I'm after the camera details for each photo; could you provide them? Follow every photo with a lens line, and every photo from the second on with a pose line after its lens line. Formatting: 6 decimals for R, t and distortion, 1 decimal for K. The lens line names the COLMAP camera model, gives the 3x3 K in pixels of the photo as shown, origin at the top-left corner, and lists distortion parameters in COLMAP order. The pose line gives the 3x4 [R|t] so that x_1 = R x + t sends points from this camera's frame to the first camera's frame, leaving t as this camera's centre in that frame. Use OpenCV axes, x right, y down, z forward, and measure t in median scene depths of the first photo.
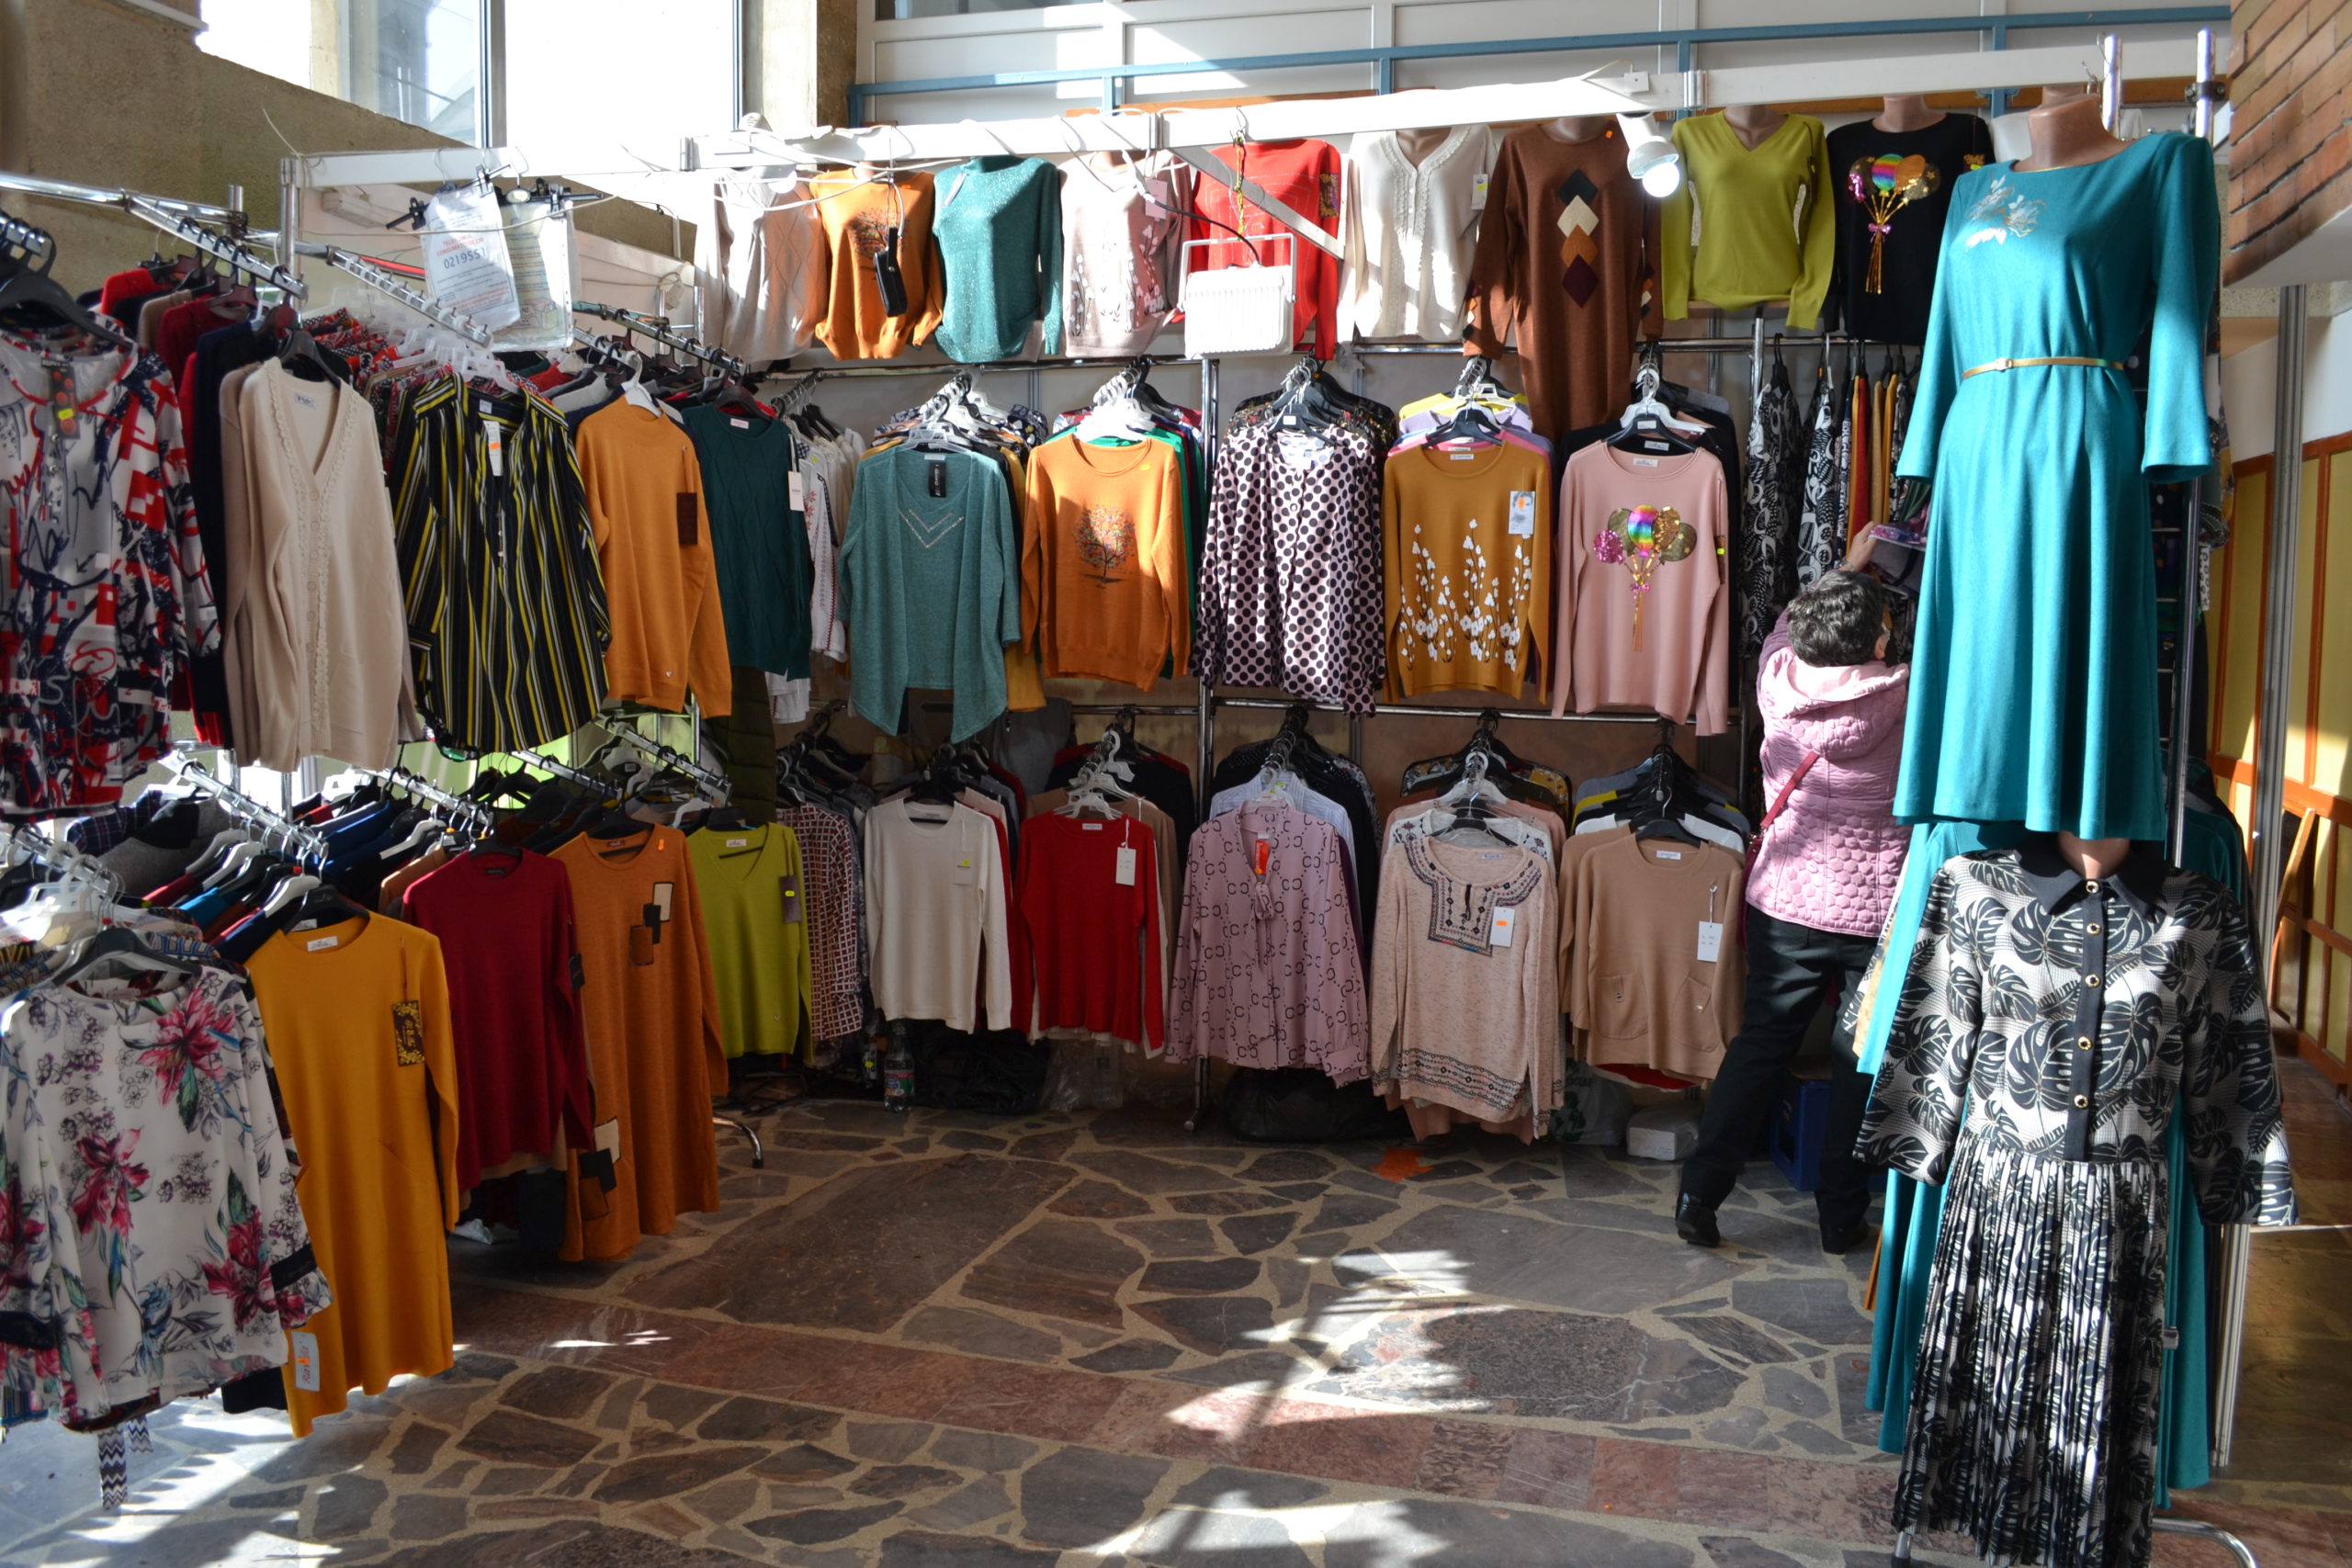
lens RADIAL K [[1894.4, 0, 1186.2], [0, 1894.4, 788.9], [0, 0, 1]] dist [-0.082471, 0.012018]
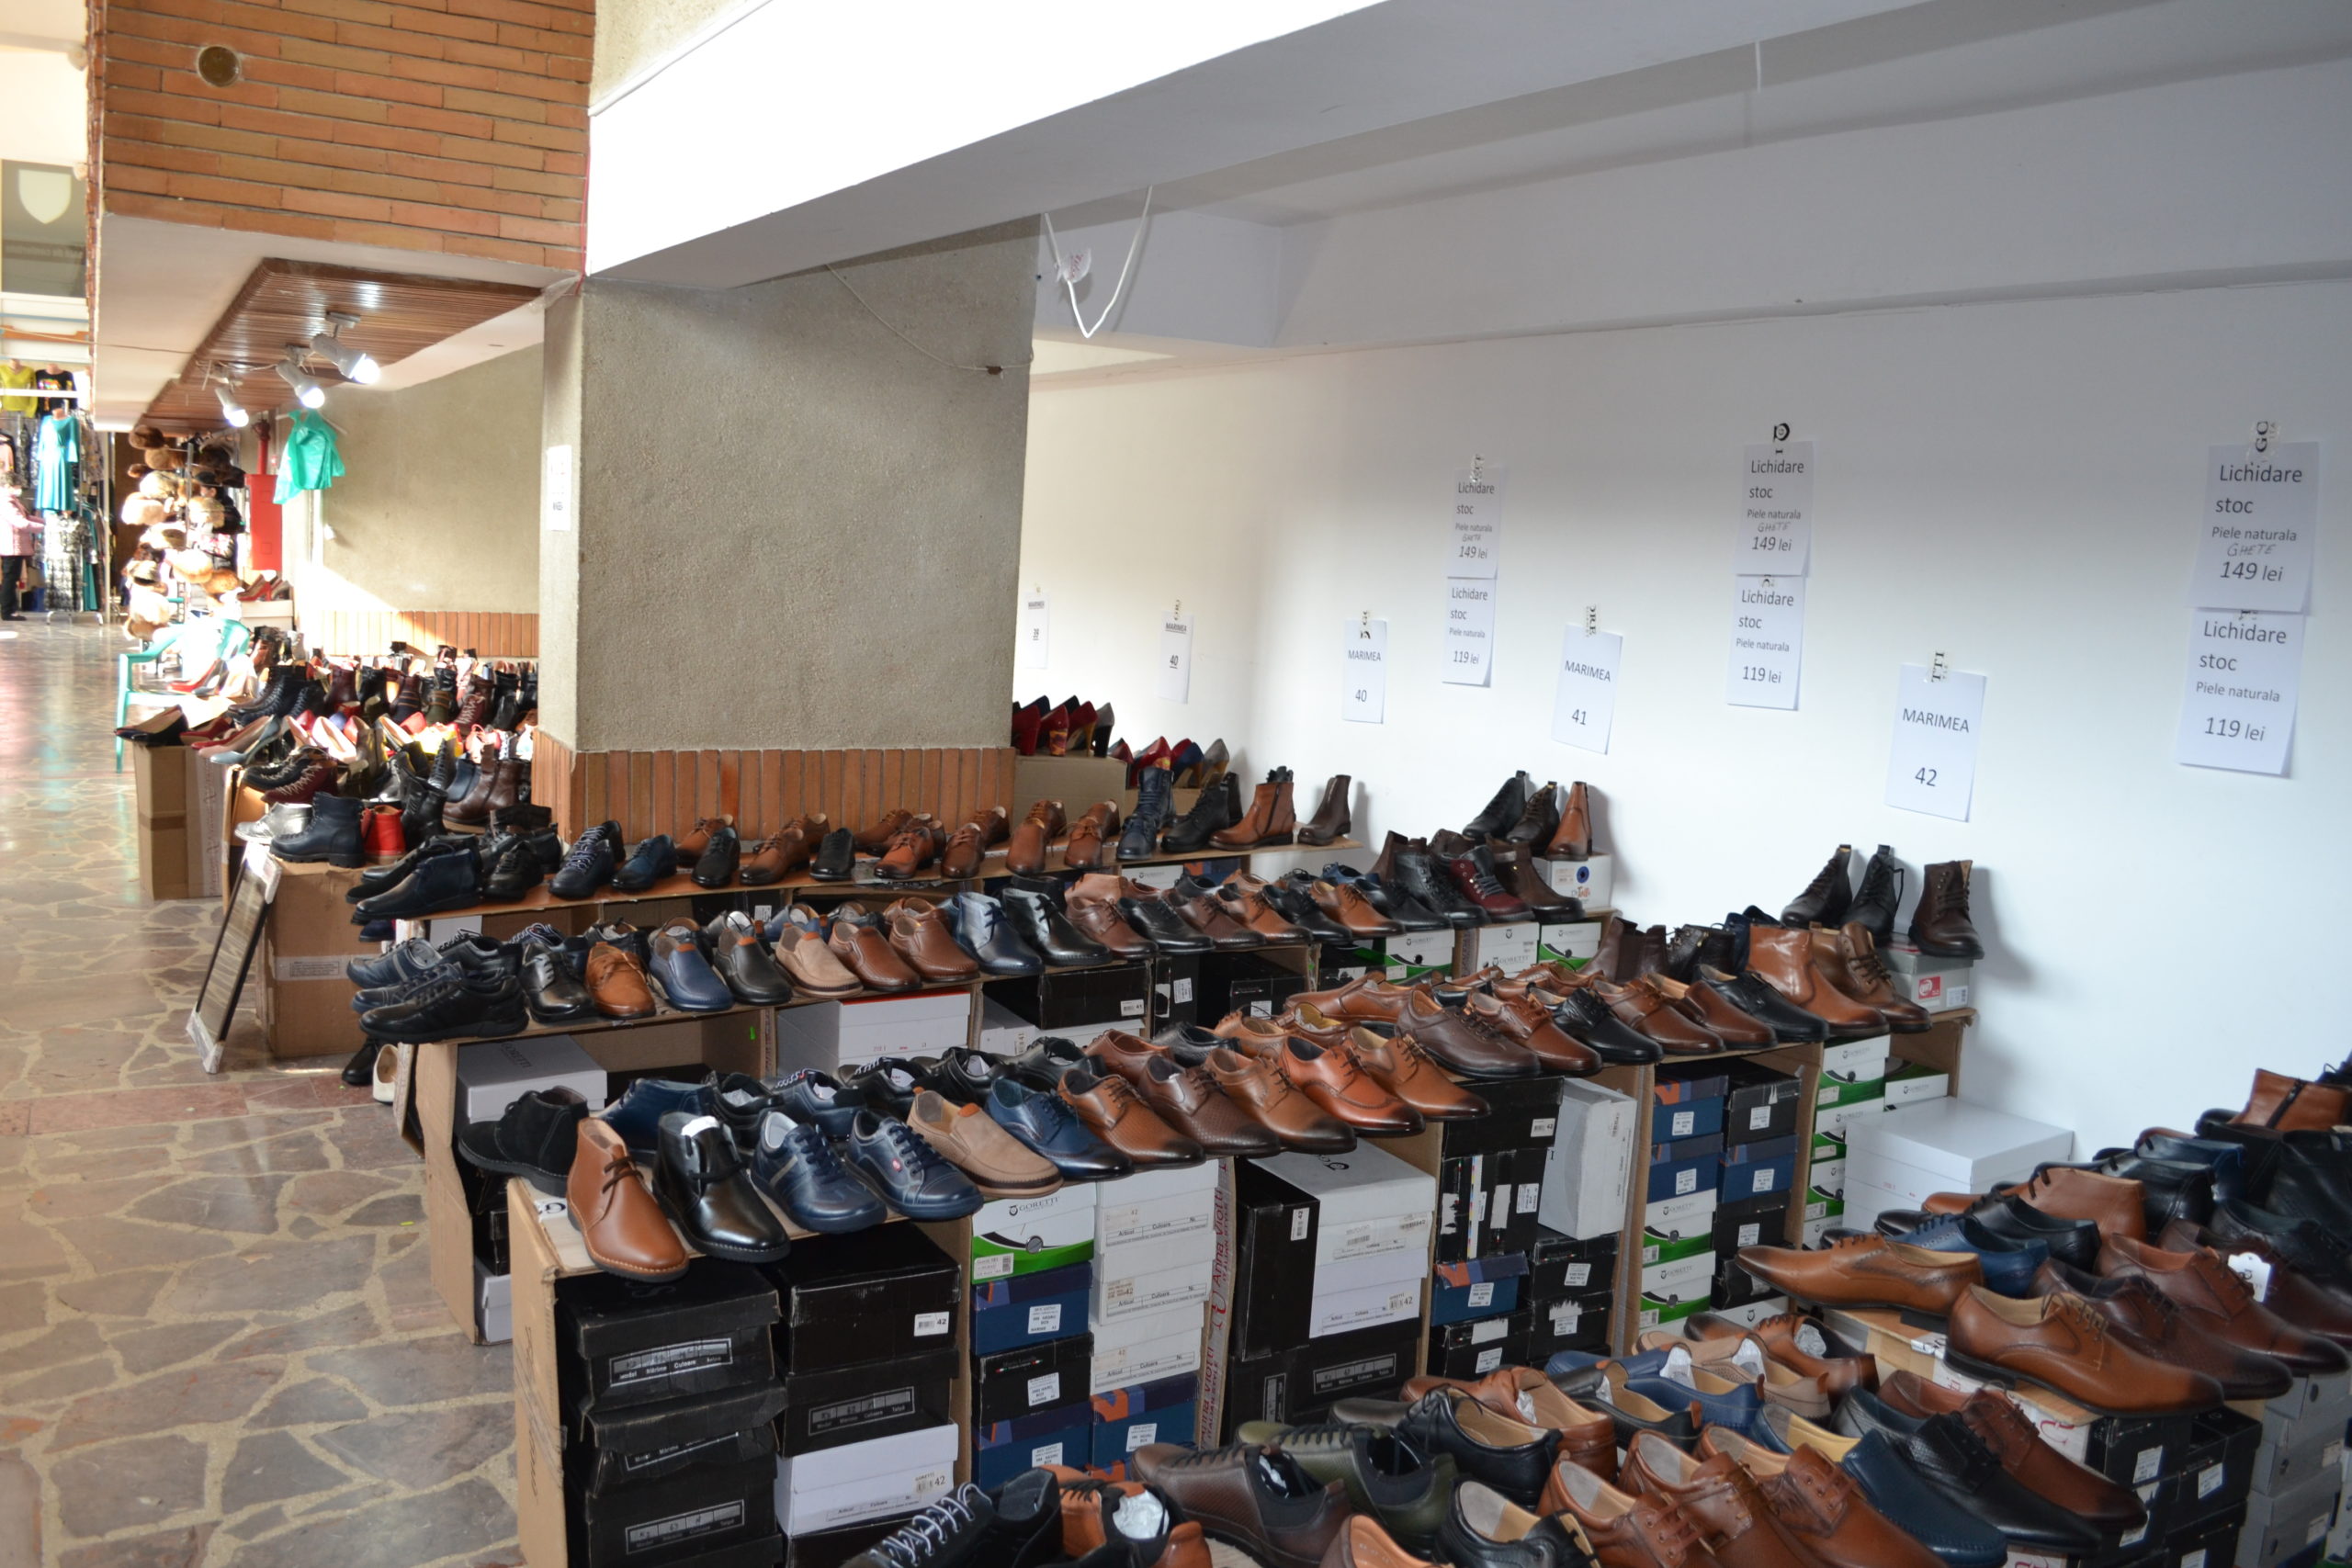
lens RADIAL K [[1894.4, 0, 1172.8], [0, 1894.4, 778.1], [0, 0, 1]] dist [-0.082471, 0.012018]
pose [[0.677756, -0.063805, 0.732513, -1.044911], [0.028531, 0.997760, 0.060511, 0.412784], [-0.734733, -0.020113, 0.678058, -3.862940]]
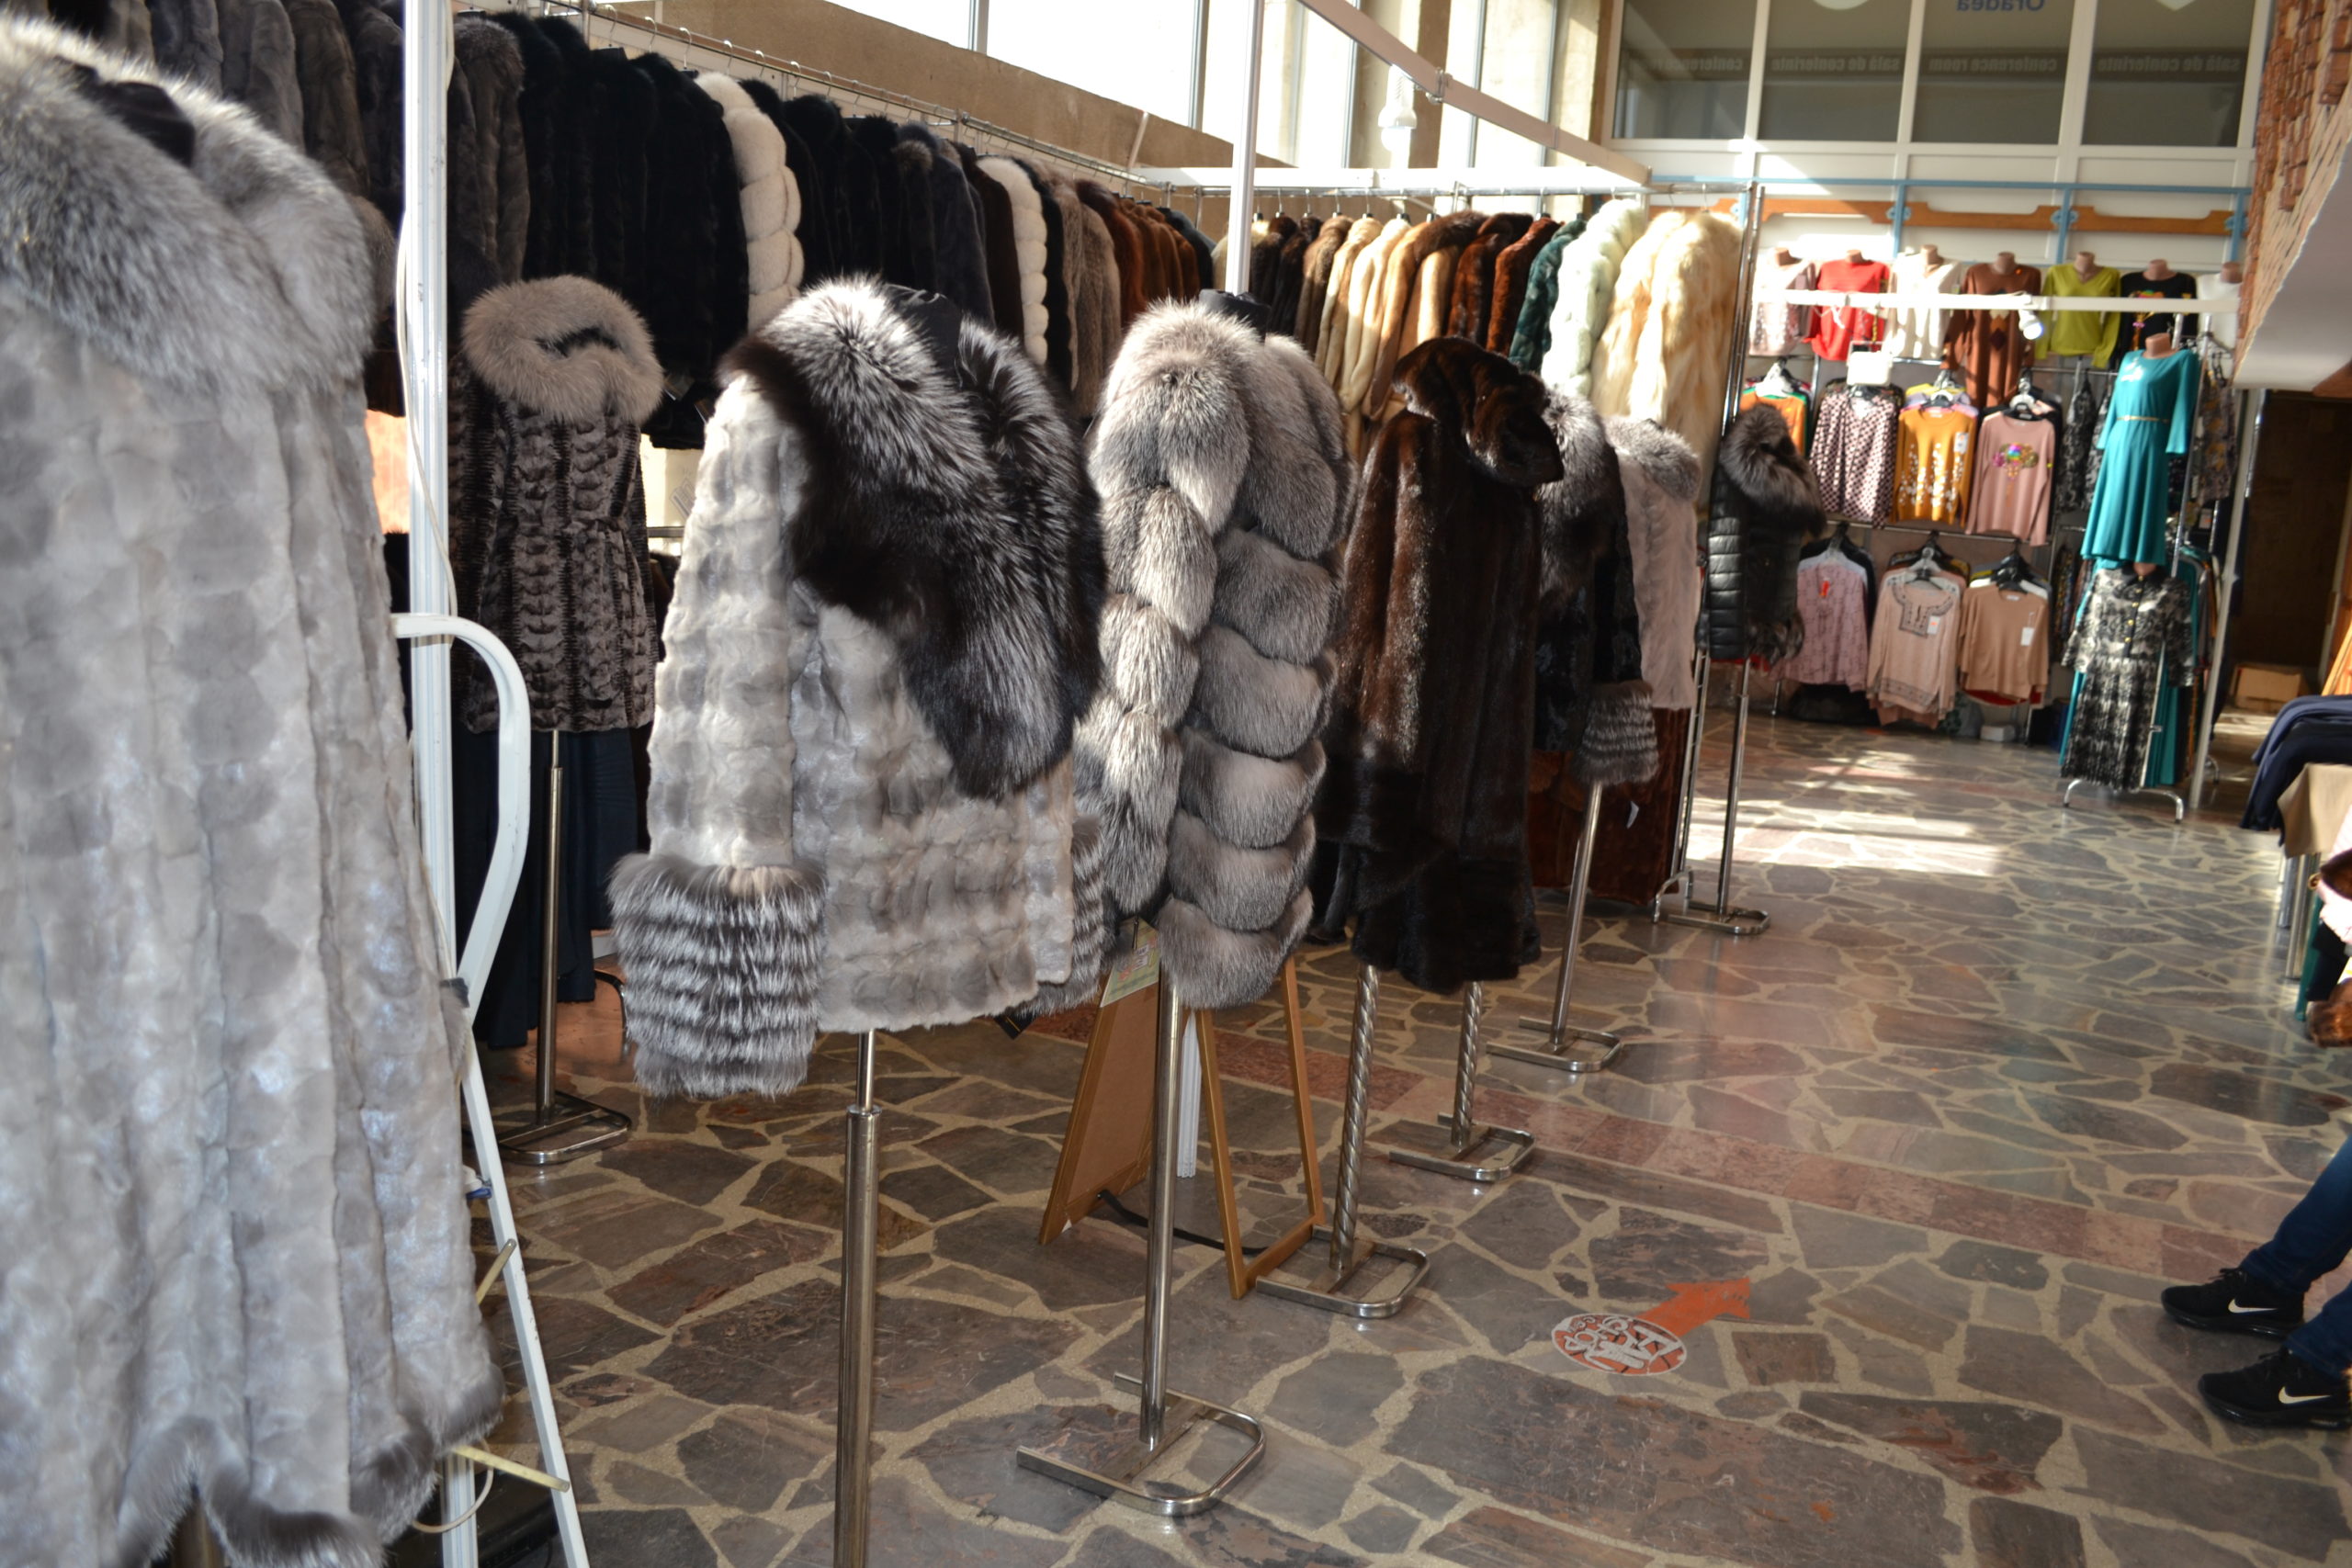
lens RADIAL K [[1894.4, 0, 1189.7], [0, 1894.4, 791.6], [0, 0, 1]] dist [-0.082471, 0.012018]
pose [[0.981480, 0.088378, -0.169957, -0.306752], [-0.074827, 0.993605, 0.084557, 0.147558], [0.176343, -0.070274, 0.981817, -1.359253]]
